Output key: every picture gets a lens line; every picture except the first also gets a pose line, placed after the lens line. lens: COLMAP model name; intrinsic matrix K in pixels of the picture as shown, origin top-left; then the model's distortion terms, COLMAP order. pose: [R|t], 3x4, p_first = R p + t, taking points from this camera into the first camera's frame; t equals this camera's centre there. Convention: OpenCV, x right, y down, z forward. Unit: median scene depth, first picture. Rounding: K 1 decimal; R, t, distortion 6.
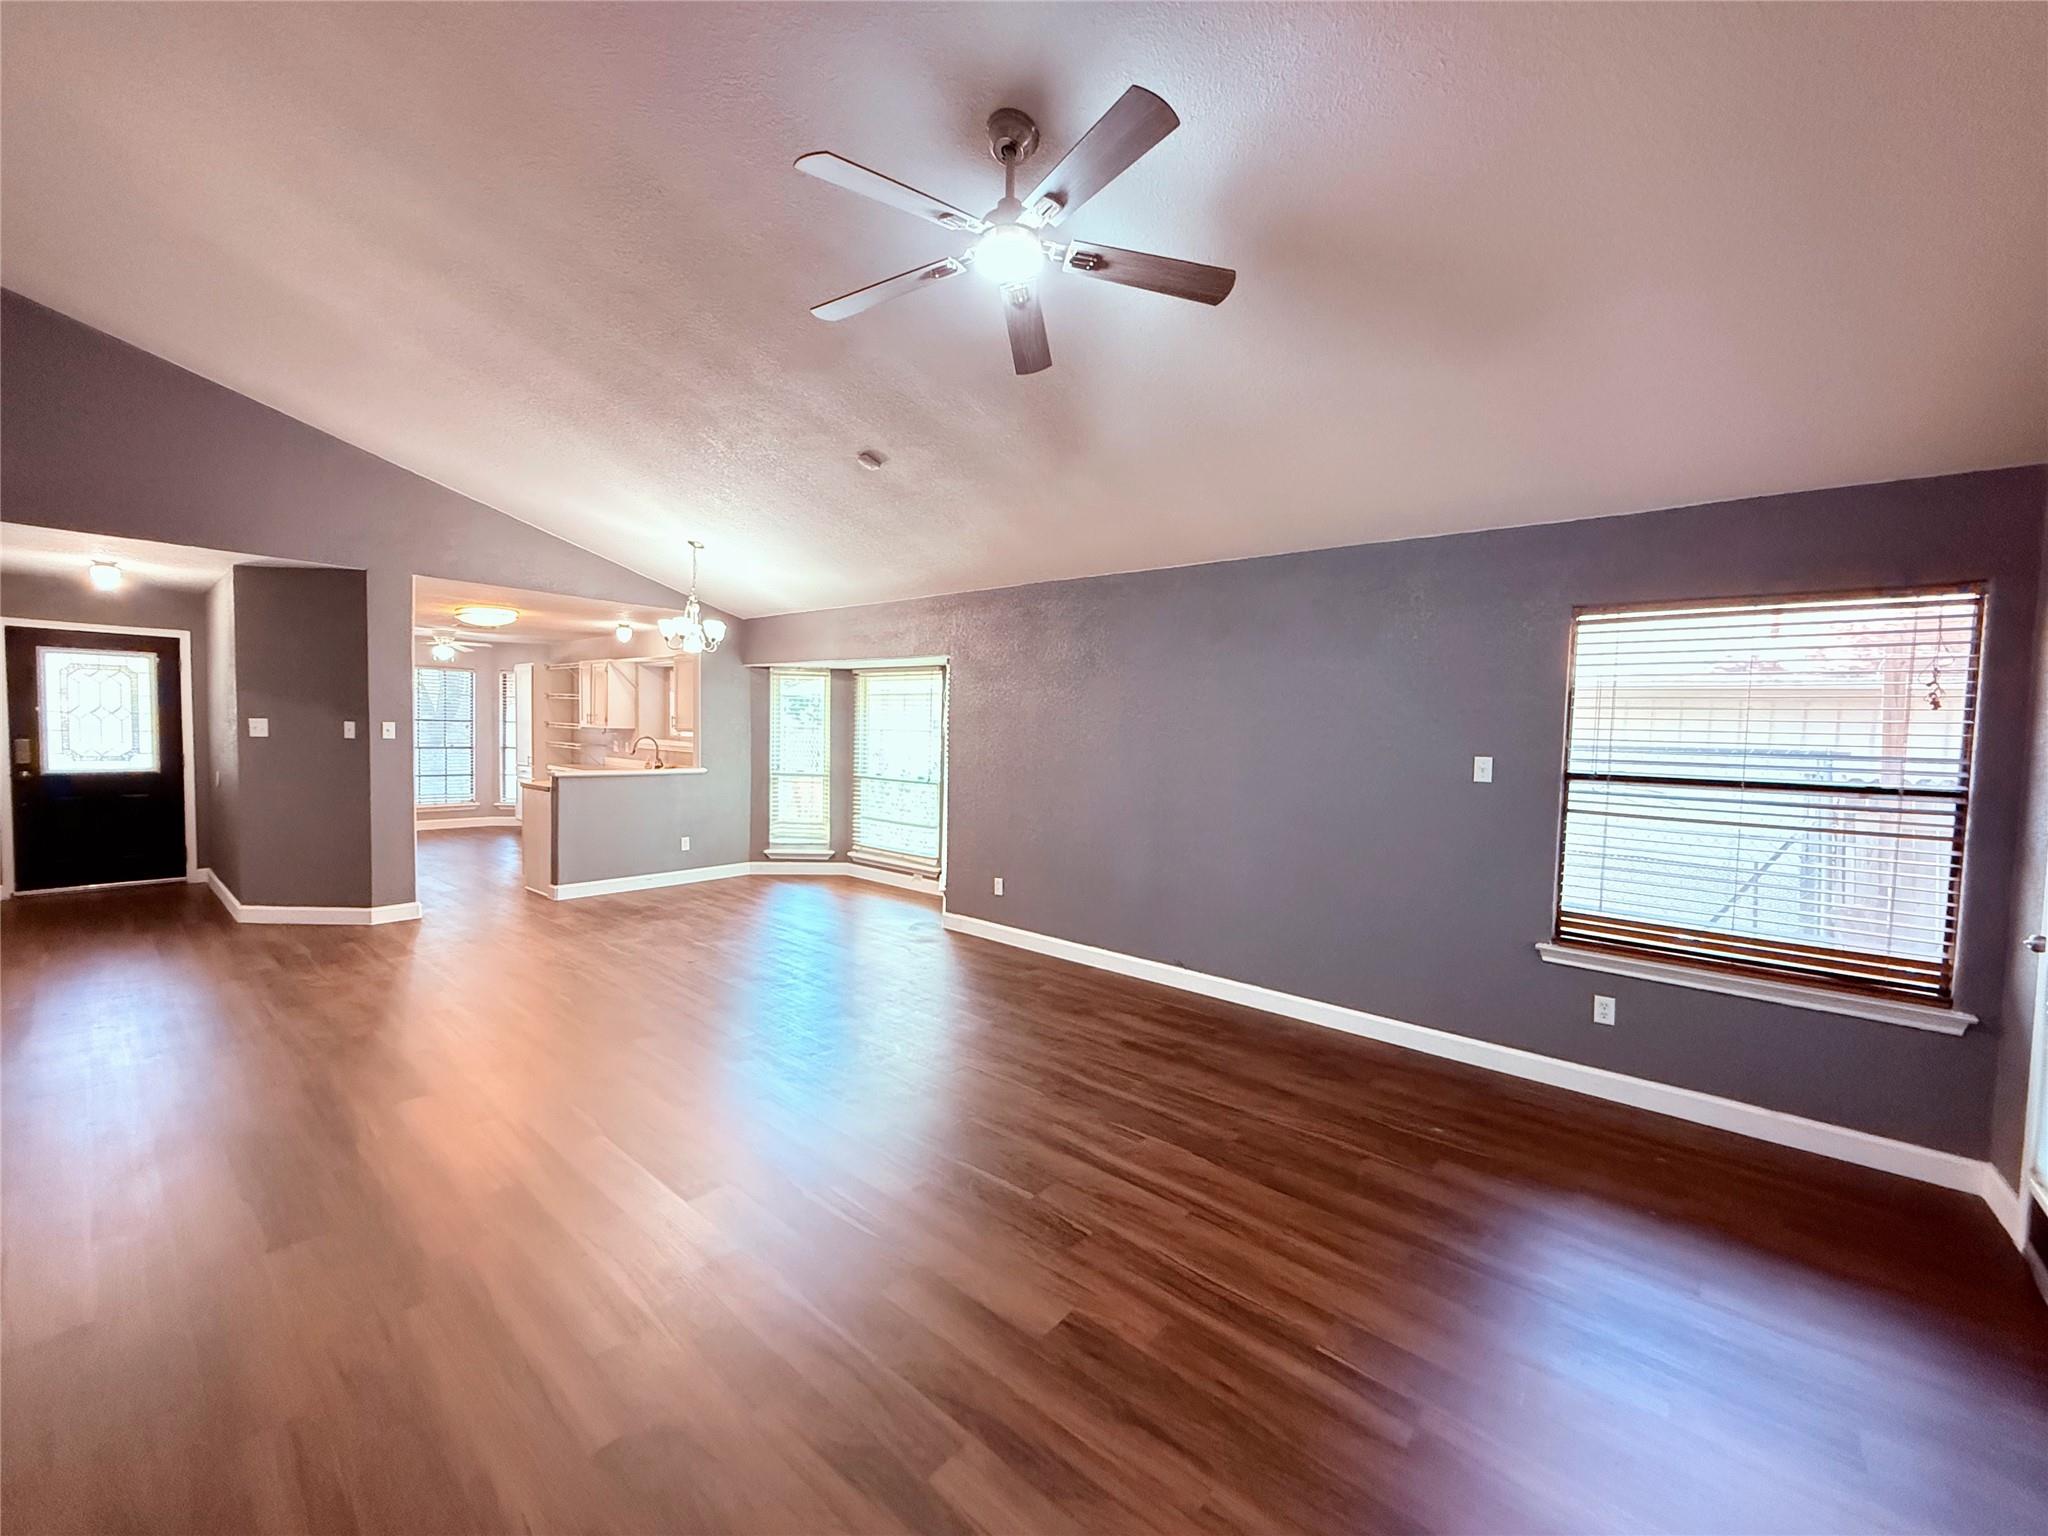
lens RADIAL K [[818.8, 0, 1015.4], [0, 818.8, 766.2], [0, 0, 1]] dist [-0.001329, 0.000686]
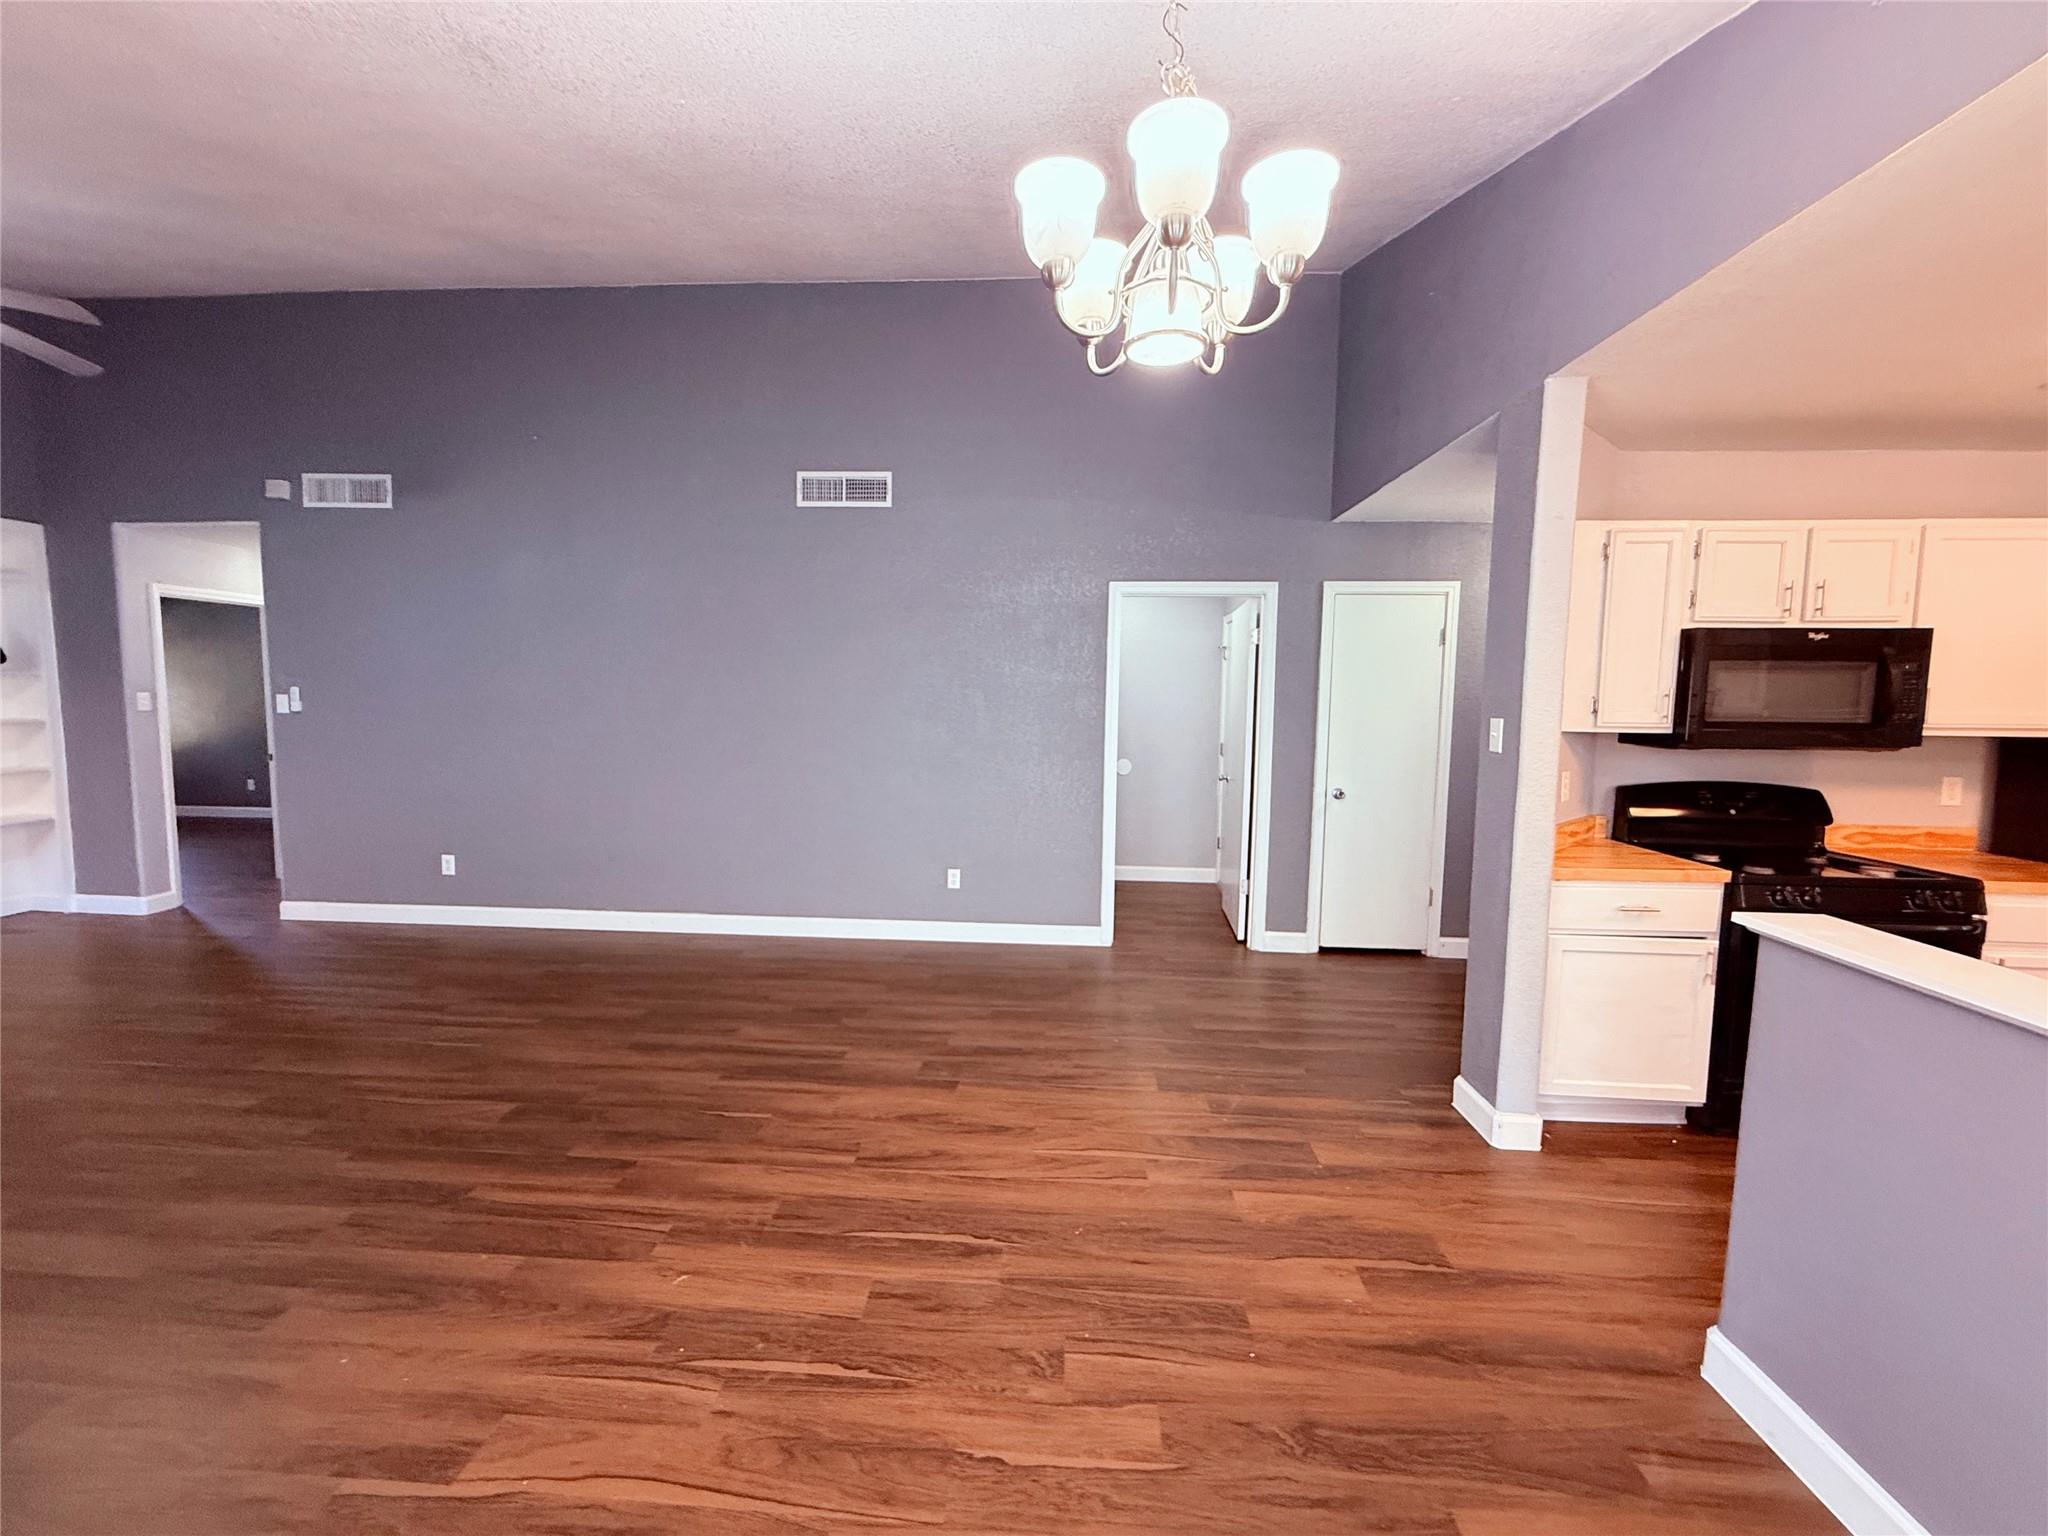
lens RADIAL K [[818.8, 0, 1015.4], [0, 818.8, 766.2], [0, 0, 1]] dist [-0.001329, 0.000686]
pose [[-0.794560, 0.021205, -0.606815, -0.181848], [-0.061067, 0.991532, 0.114610, -0.044450], [0.604107, 0.128121, -0.786537, 0.879767]]
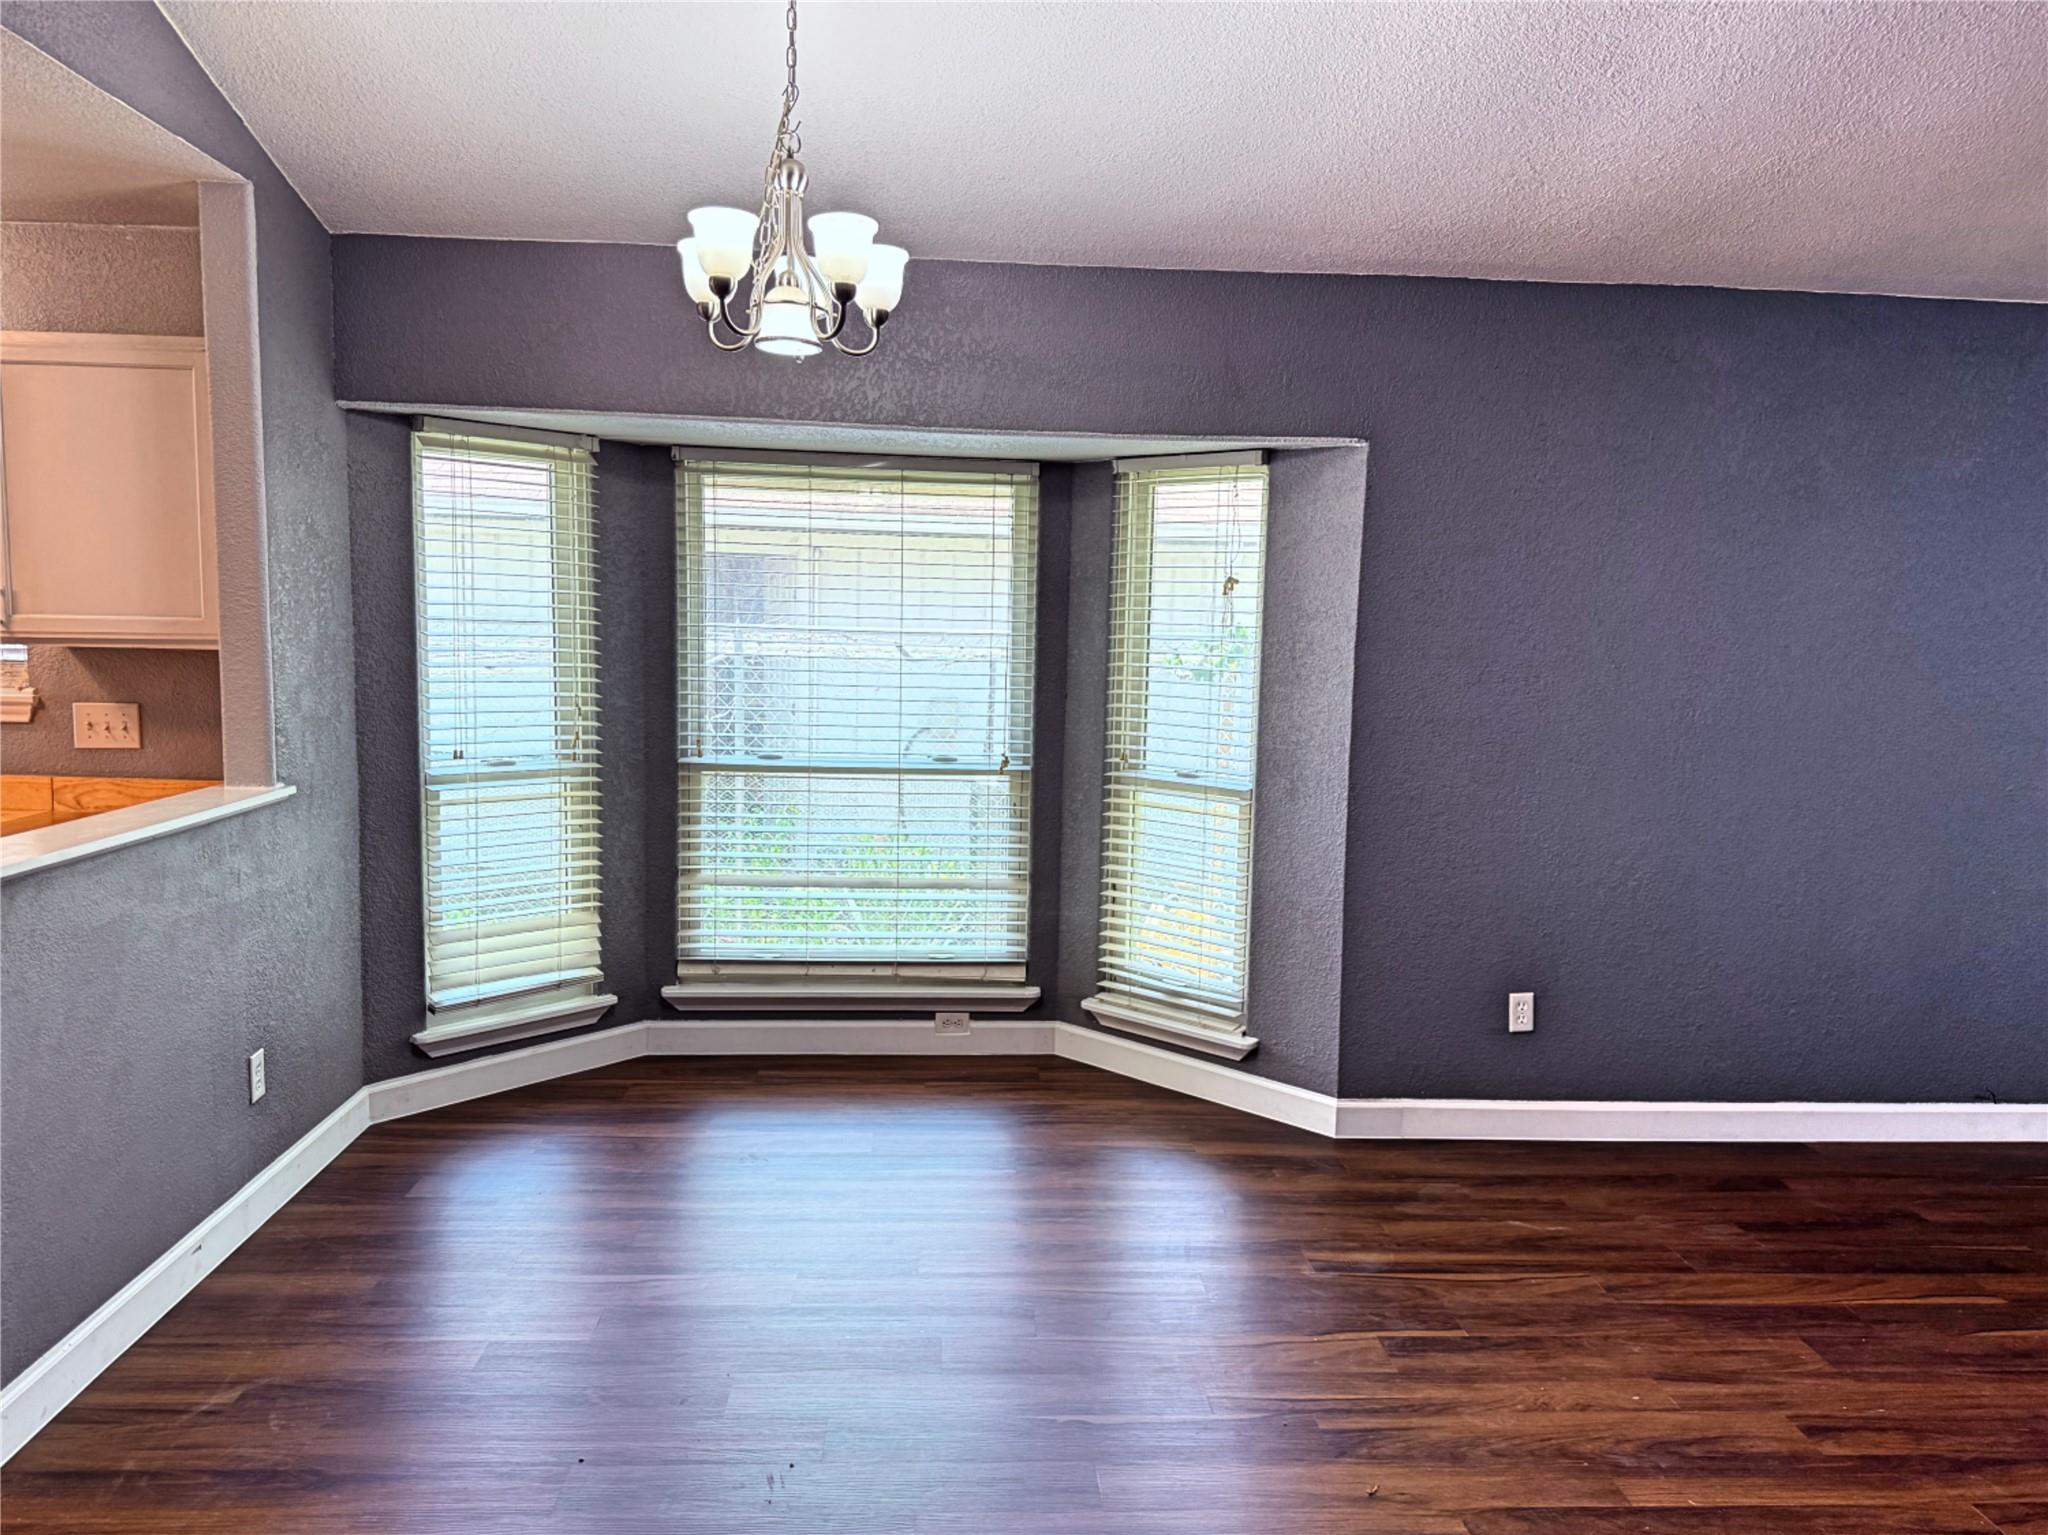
lens RADIAL K [[1455.1, 0, 1008.2], [0, 1455.1, 768.2], [0, 0, 1]] dist [0.166057, -0.281978]
pose [[0.717346, -0.076904, 0.692460, -0.521012], [0.026700, 0.996194, 0.082977, -0.033938], [-0.696205, -0.041035, 0.716669, 0.463323]]
